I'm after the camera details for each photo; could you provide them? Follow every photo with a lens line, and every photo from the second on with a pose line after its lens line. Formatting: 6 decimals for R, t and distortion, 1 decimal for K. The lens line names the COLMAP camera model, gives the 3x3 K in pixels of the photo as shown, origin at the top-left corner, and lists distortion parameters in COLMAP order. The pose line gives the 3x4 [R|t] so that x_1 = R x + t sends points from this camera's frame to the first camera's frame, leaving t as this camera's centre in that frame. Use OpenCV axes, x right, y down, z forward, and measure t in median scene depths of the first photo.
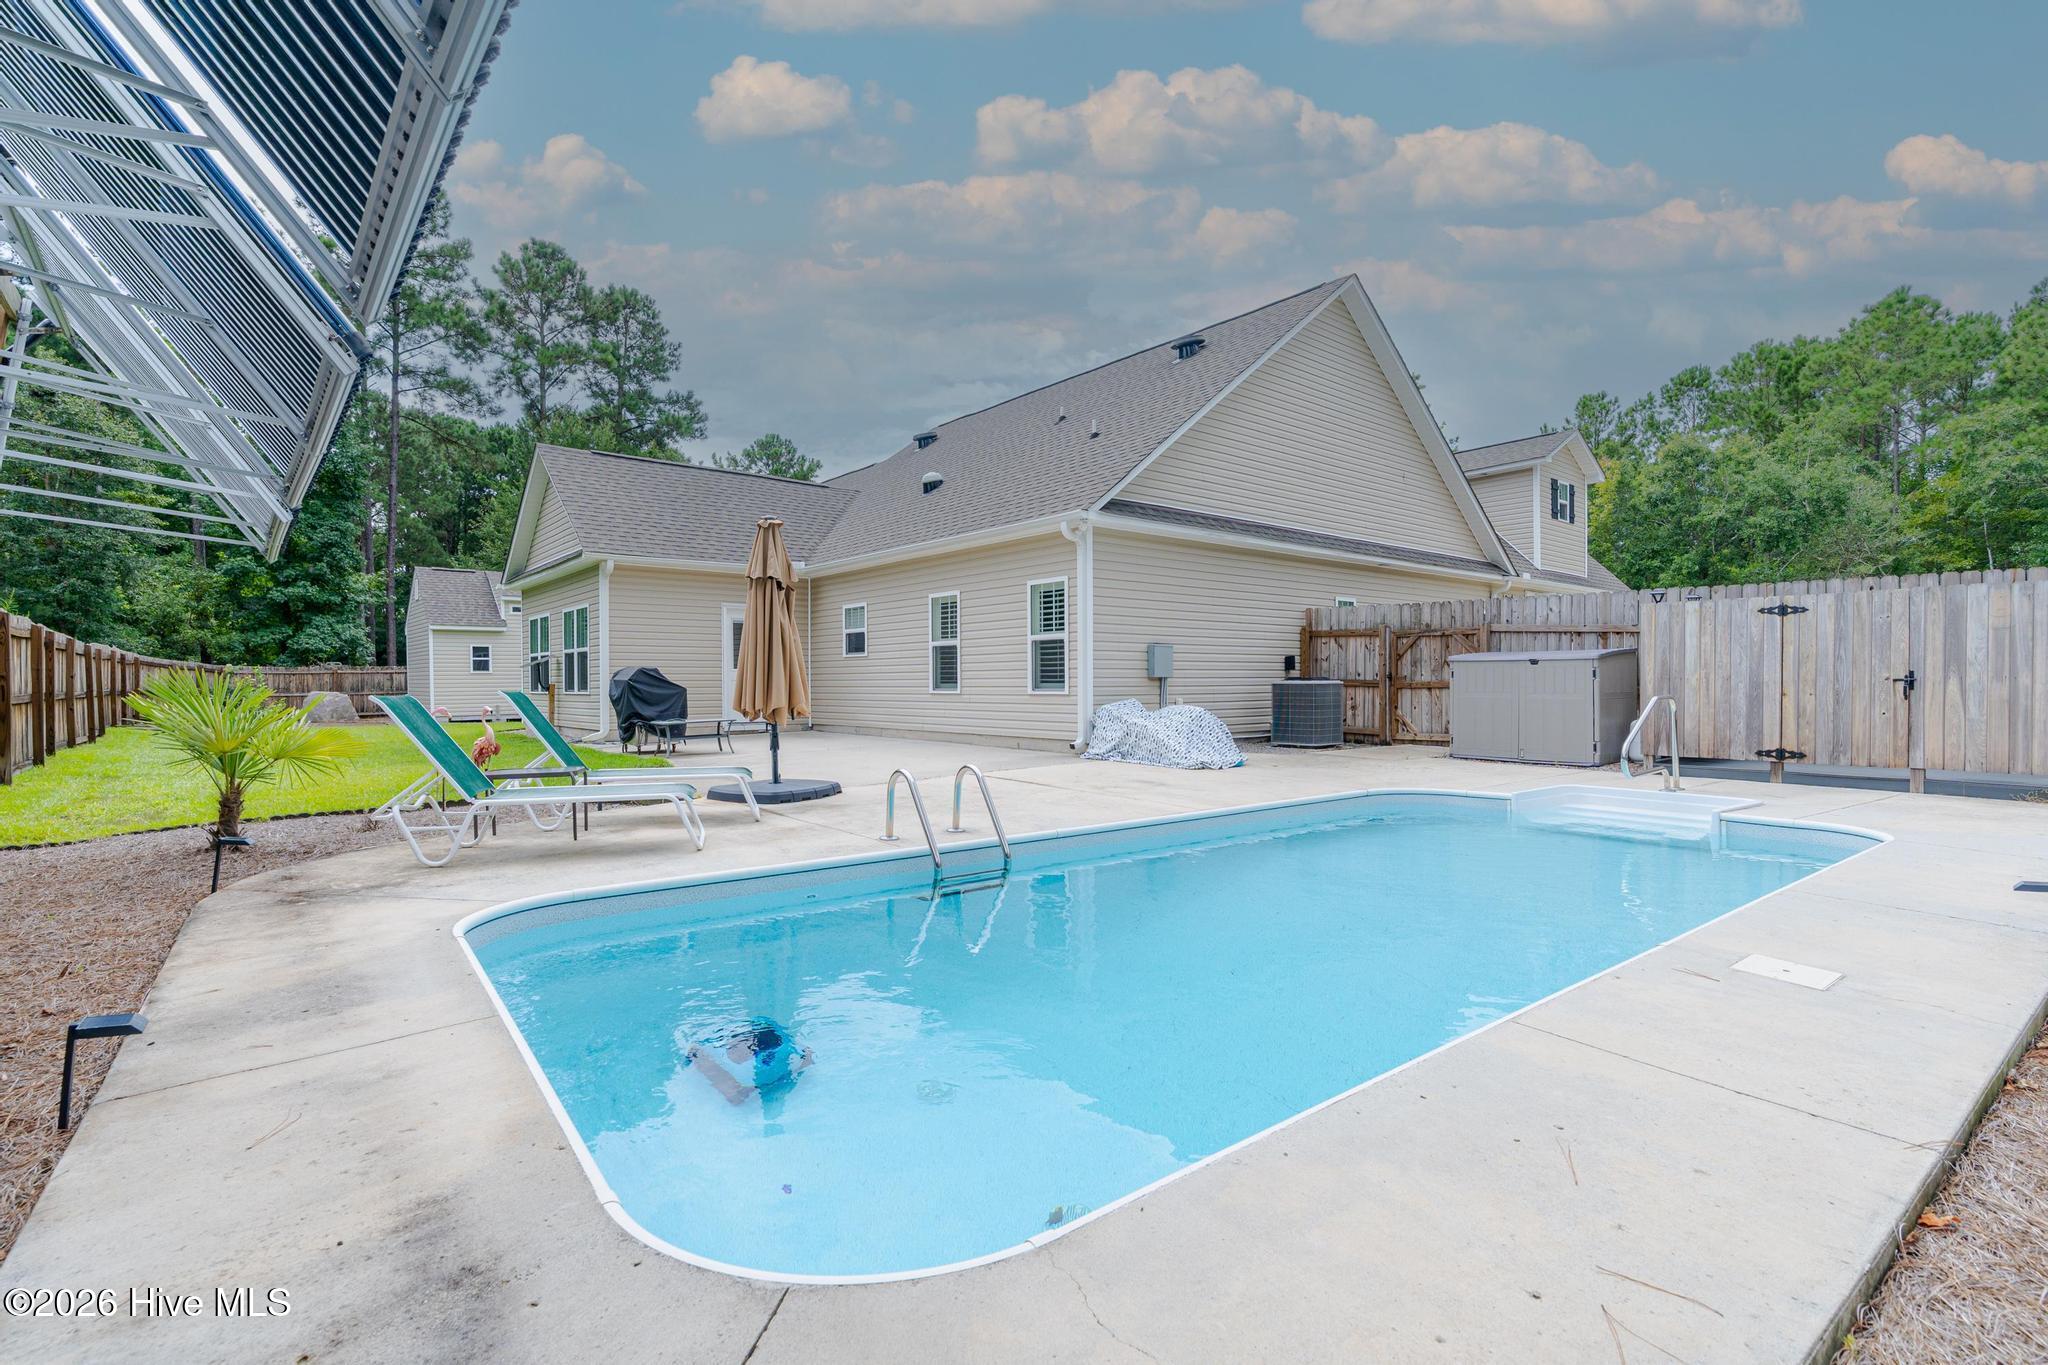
lens RADIAL K [[953.0, 0, 1022.4], [0, 953.0, 685.7], [0, 0, 1]] dist [0.001833, 0.001127]
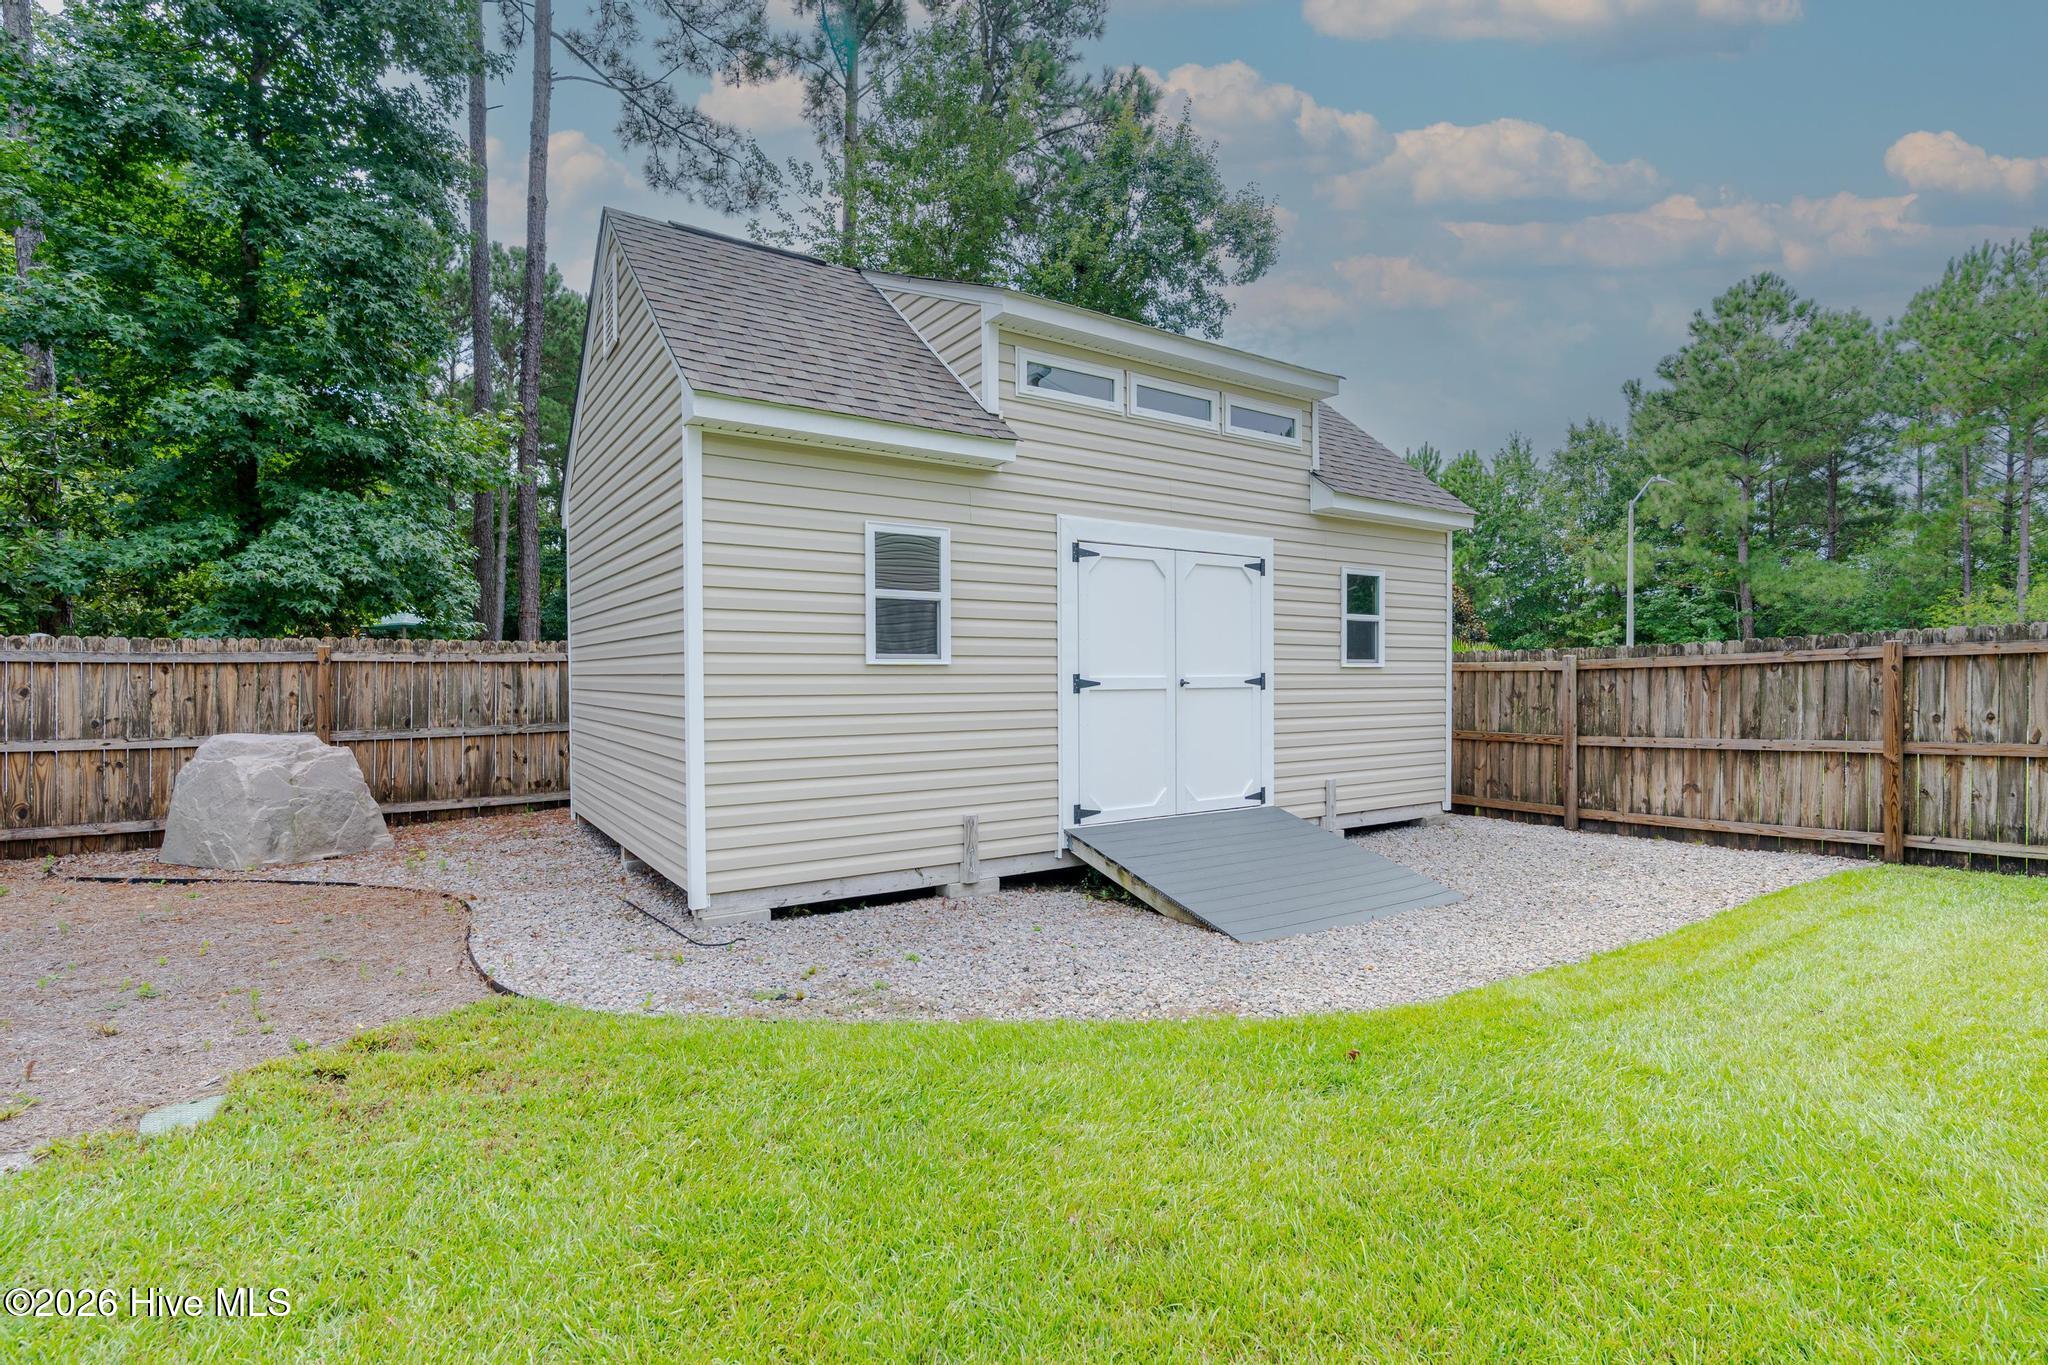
lens RADIAL K [[953.0, 0, 1025.9], [0, 953.0, 679.1], [0, 0, 1]] dist [0.001833, 0.001127]
pose [[0.993257, 0.002618, -0.115901, -0.463555], [-0.003176, 0.999984, -0.004622, -0.007744], [0.115888, 0.004959, 0.993250, 0.711968]]
